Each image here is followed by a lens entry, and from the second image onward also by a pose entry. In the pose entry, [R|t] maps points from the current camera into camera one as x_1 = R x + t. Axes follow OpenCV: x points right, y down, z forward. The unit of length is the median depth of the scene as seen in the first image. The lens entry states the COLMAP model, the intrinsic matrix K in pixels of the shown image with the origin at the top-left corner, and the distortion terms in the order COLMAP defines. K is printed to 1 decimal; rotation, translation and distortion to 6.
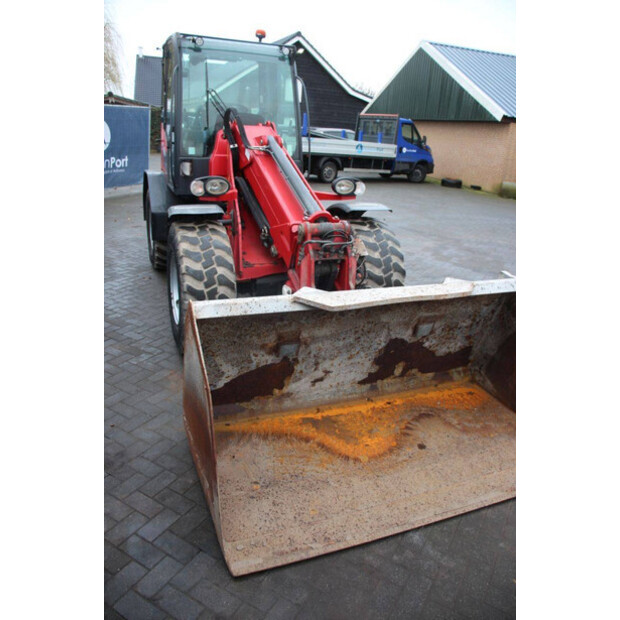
lens RADIAL K [[519.0, 0, 301.3], [0, 519.0, 309.9], [0, 0, 1]] dist [-0.110657, 0.013878]
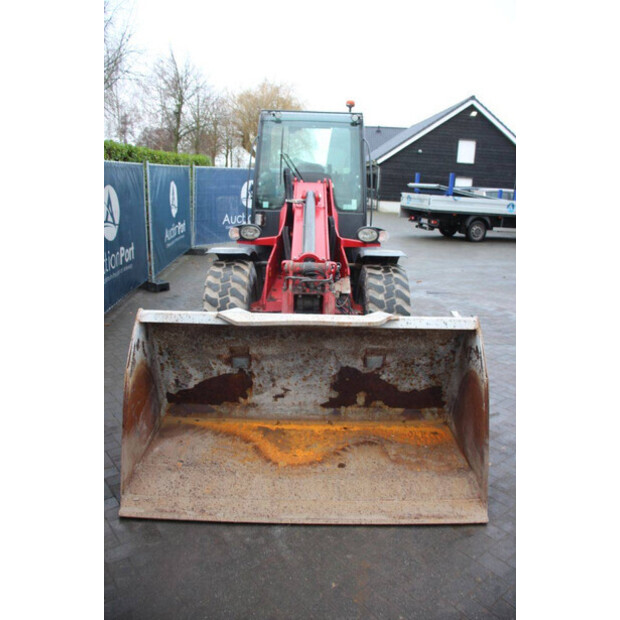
lens RADIAL K [[519.0, 0, 301.3], [0, 519.0, 309.9], [0, 0, 1]] dist [-0.110657, 0.013878]
pose [[0.923120, 0.060848, -0.379668, 0.495756], [-0.104352, 0.989987, -0.095059, 0.049891], [0.370082, 0.127370, 0.920226, -0.058925]]
